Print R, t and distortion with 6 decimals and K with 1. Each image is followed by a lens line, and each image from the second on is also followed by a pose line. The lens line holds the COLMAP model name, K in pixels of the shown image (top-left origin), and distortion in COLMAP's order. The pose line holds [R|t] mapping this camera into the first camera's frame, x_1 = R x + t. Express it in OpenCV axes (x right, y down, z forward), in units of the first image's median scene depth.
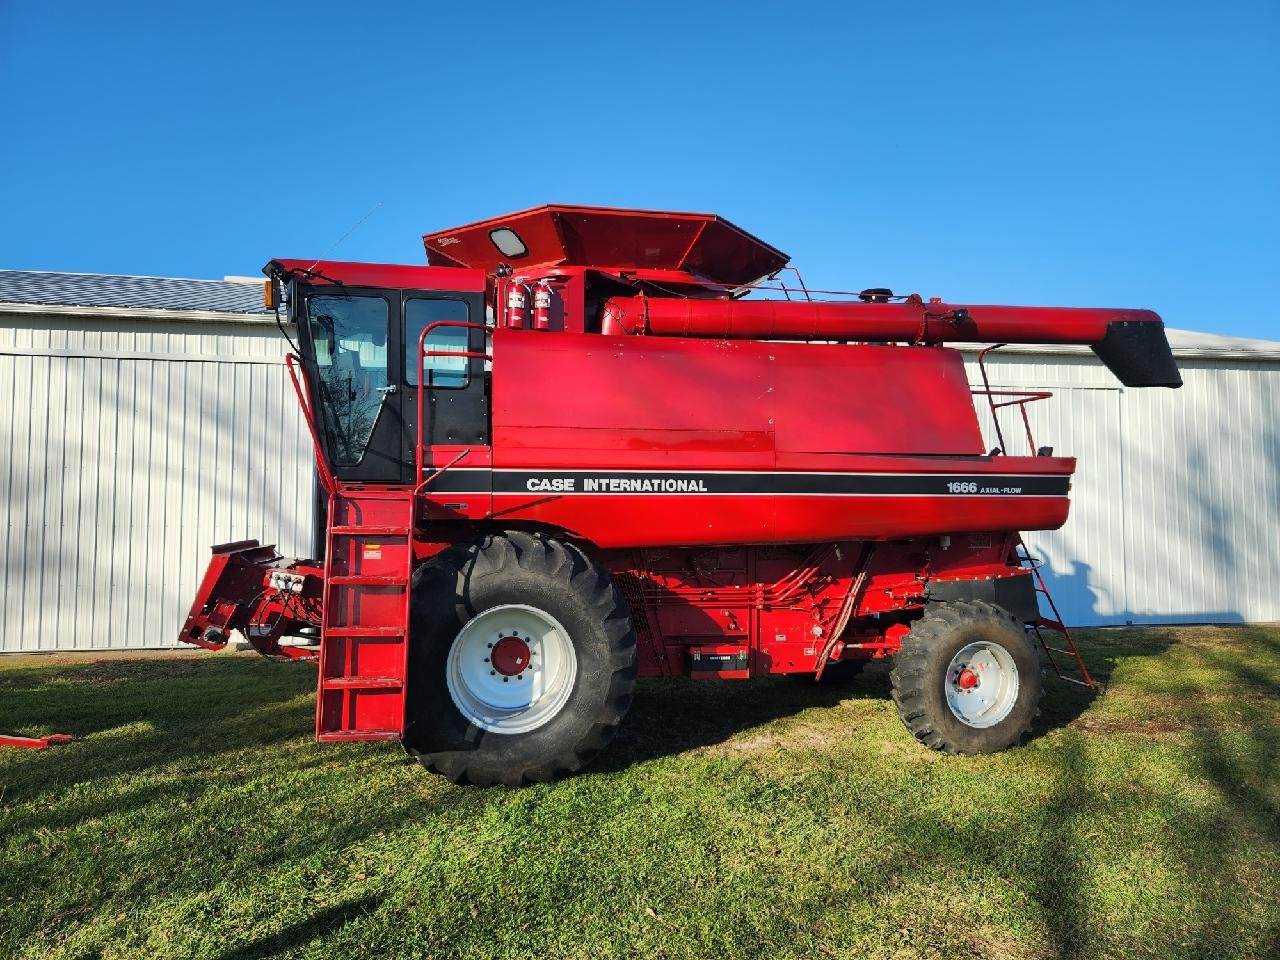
lens RADIAL K [[858.8, 0, 592.9], [0, 858.8, 479.1], [0, 0, 1]] dist [0.078715, -0.062785]
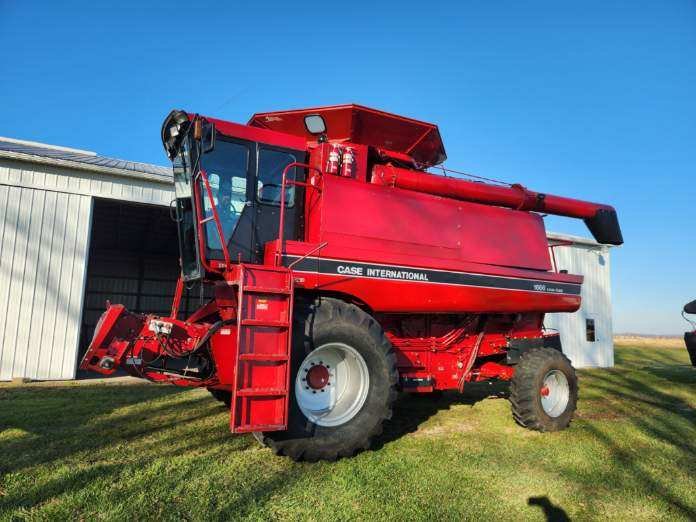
lens RADIAL K [[471.4, 0, 321.3], [0, 471.4, 261.9], [0, 0, 1]] dist [0.049421, -0.001124]
pose [[0.959925, 0.067046, 0.272120, -0.334166], [-0.049515, 0.996261, -0.070794, 0.054762], [-0.275849, 0.054482, 0.959656, 0.150547]]
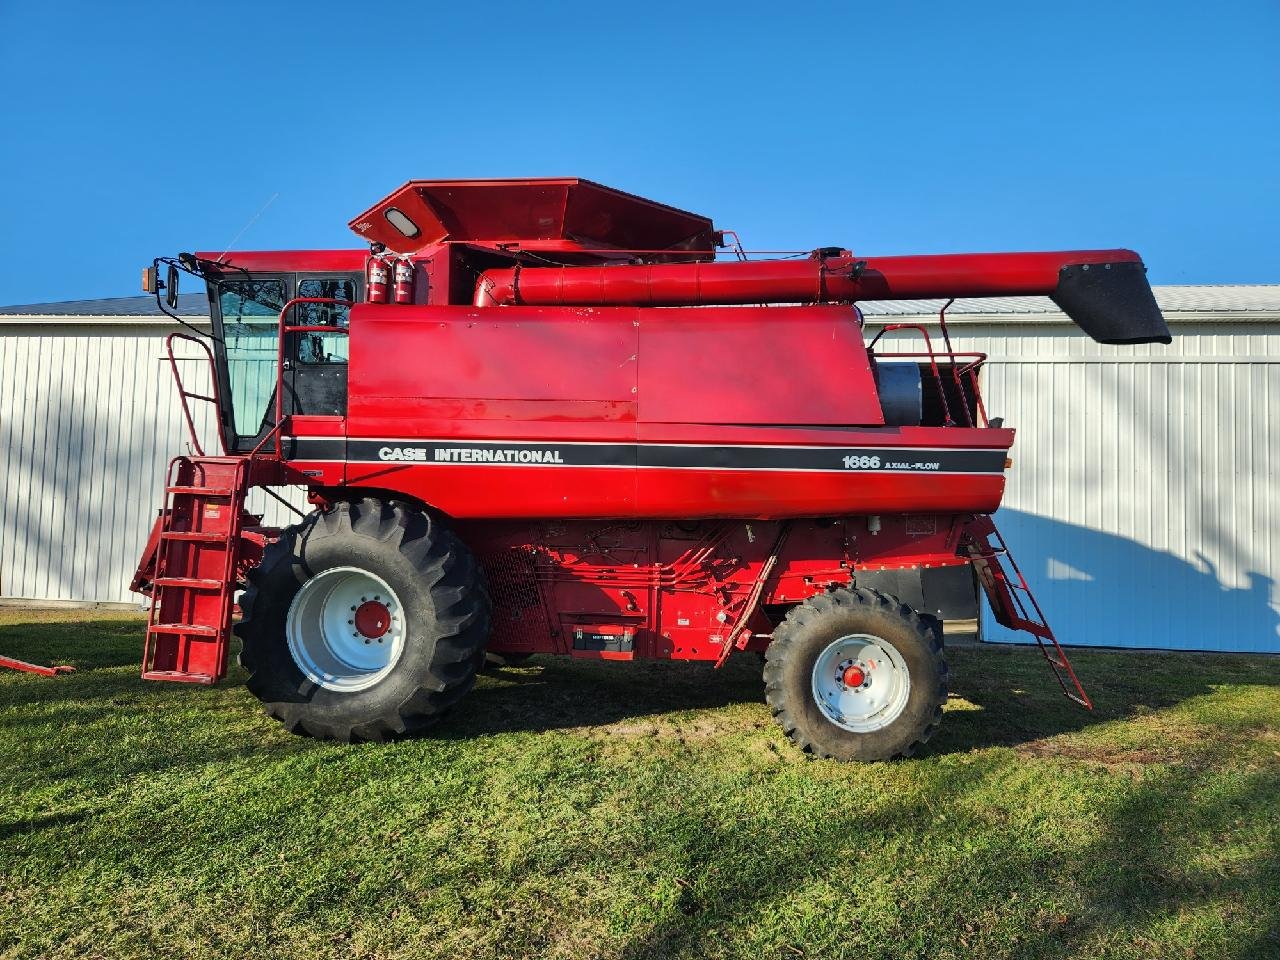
lens RADIAL K [[851.1, 0, 601.1], [0, 851.1, 476.5], [0, 0, 1]] dist [0.077181, -0.057621]
pose [[0.957542, 0.010404, -0.288107, 0.454927], [-0.012100, 0.999918, -0.004106, 0.033650], [0.288040, 0.007418, 0.957590, 0.089868]]
